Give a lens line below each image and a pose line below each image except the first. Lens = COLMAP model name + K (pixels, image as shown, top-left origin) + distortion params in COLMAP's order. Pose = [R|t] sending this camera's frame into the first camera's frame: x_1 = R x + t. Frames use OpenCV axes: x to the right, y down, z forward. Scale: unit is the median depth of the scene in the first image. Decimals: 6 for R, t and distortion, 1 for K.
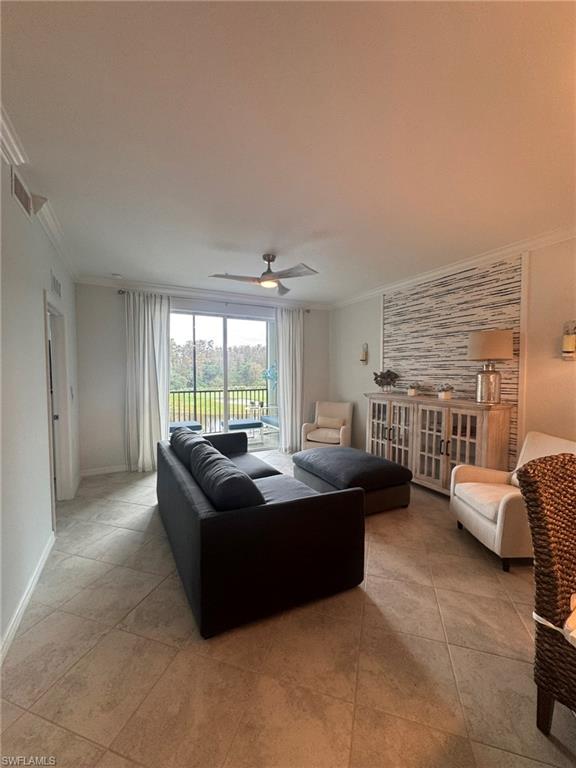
lens RADIAL K [[304.4, 0, 289.2], [0, 304.4, 384.0], [0, 0, 1]] dist [-0.002508, 0.001059]
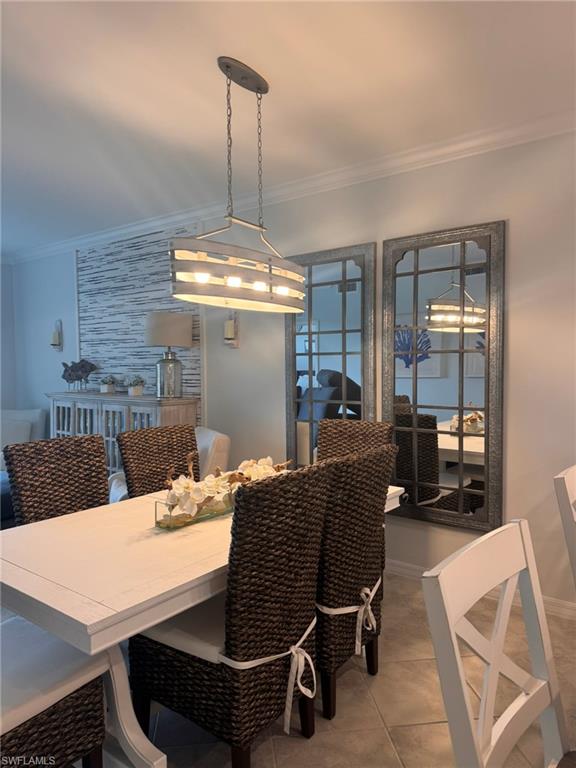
lens RADIAL K [[536.8, 0, 287.6], [0, 536.8, 389.7], [0, 0, 1]] dist [0.052852, -0.001931]
pose [[0.911586, -0.027810, 0.410168, 0.262506], [0.024063, 0.999608, 0.014295, 0.020417], [-0.410405, -0.003162, 0.911898, -0.365791]]
